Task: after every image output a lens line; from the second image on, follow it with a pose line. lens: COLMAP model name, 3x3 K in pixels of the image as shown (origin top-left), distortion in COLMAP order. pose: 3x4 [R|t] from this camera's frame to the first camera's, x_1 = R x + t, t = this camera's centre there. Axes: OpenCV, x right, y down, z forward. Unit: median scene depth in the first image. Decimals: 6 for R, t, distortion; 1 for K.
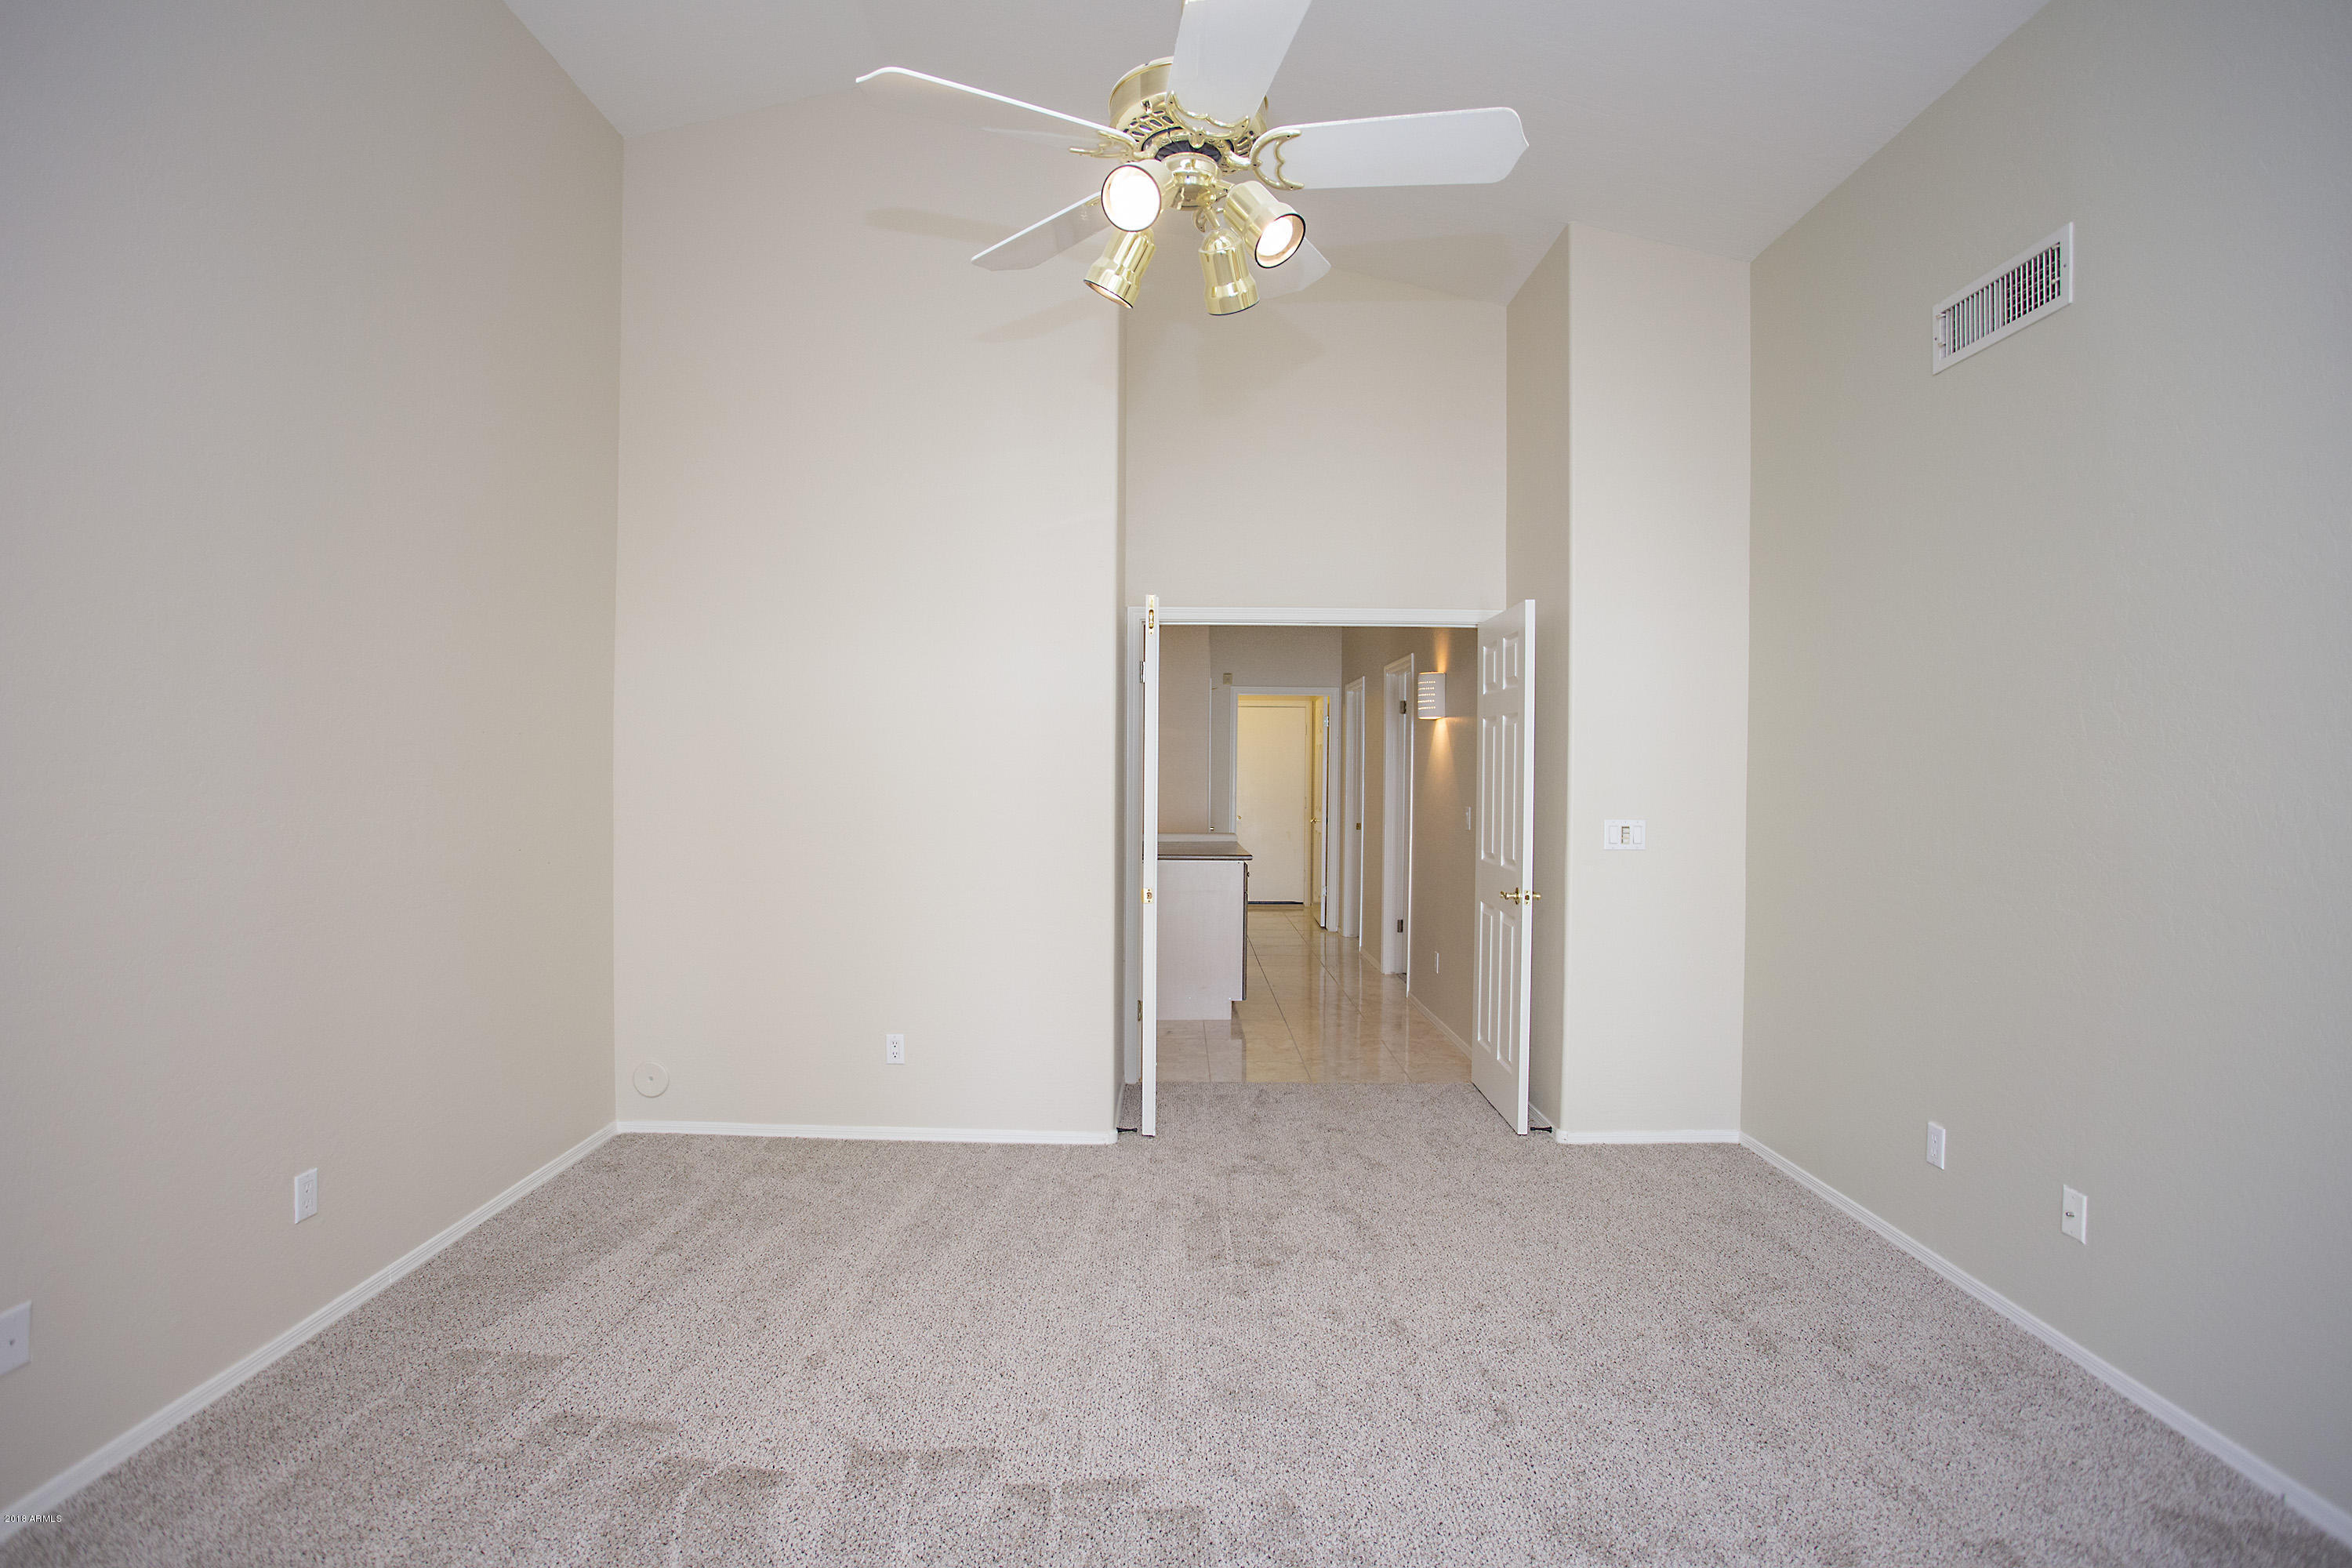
lens RADIAL K [[1154.3, 0, 1175.9], [0, 1154.3, 777.1], [0, 0, 1]] dist [-0.061340, 0.018629]
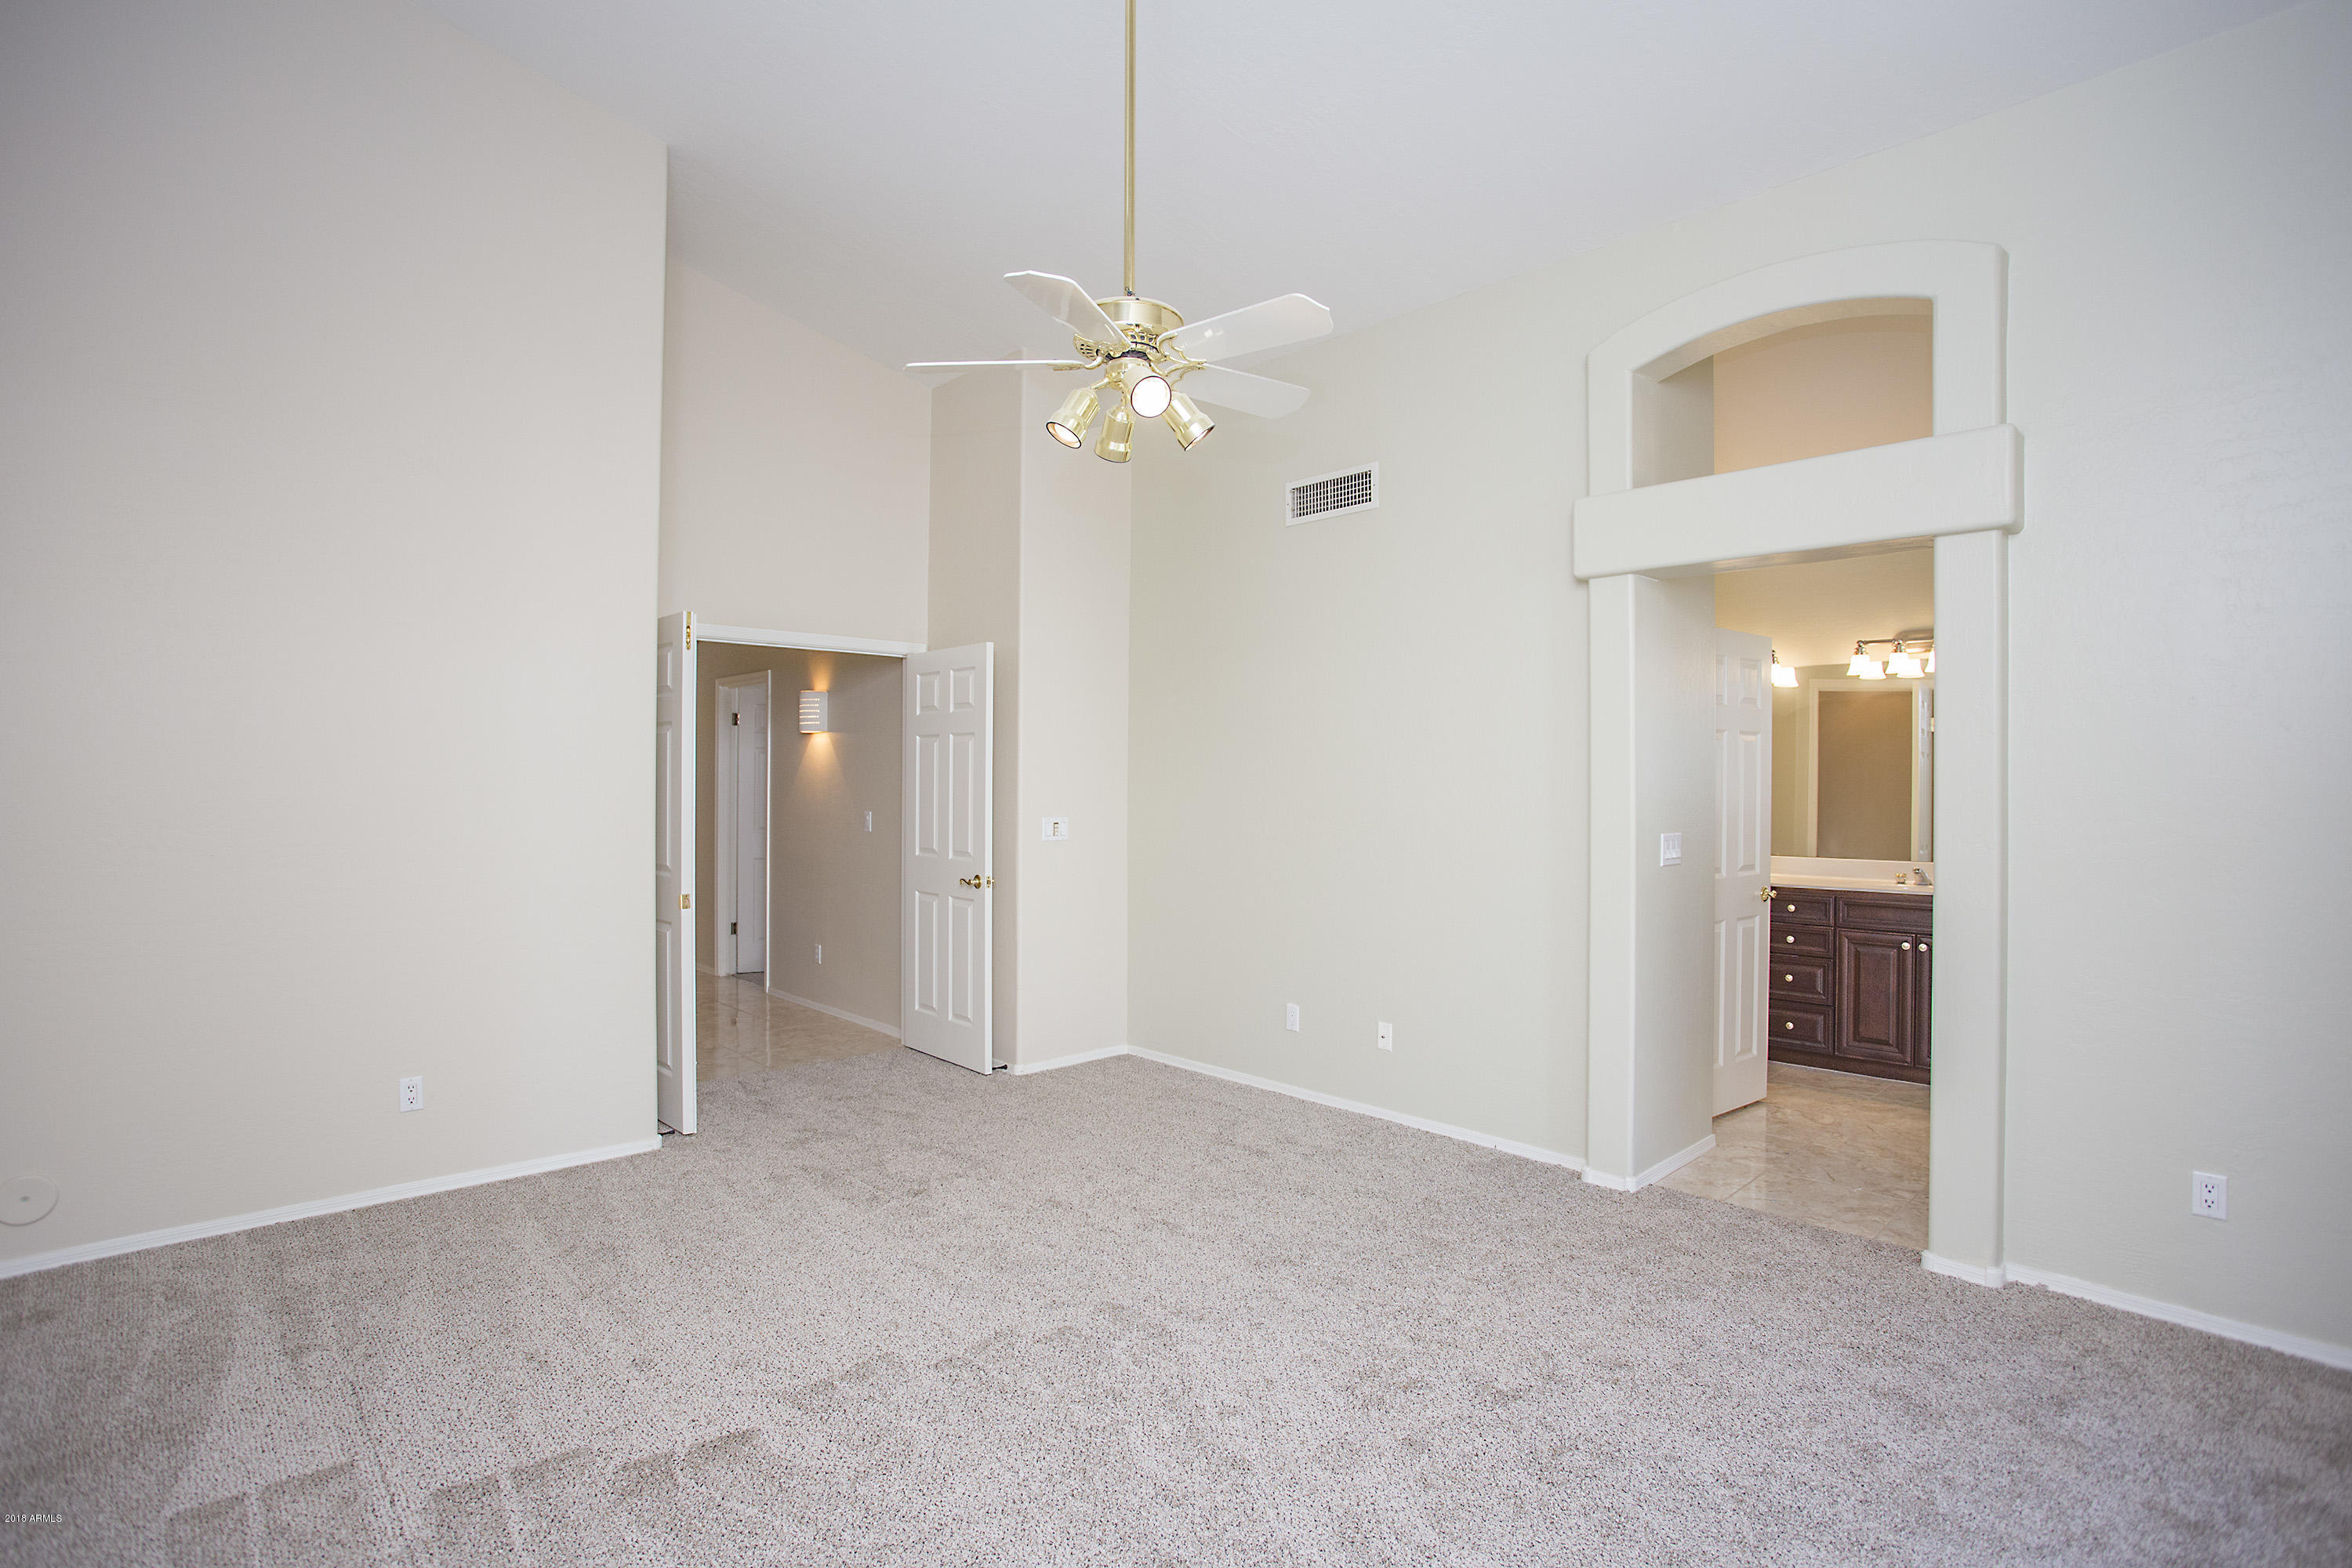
lens RADIAL K [[1154.3, 0, 1170.4], [0, 1154.3, 781.7], [0, 0, 1]] dist [-0.061340, 0.018629]
pose [[0.719703, -0.002687, 0.694277, -0.428613], [0.004045, 0.999992, -0.000322, -0.002614], [-0.694270, 0.003040, 0.719708, -0.035904]]
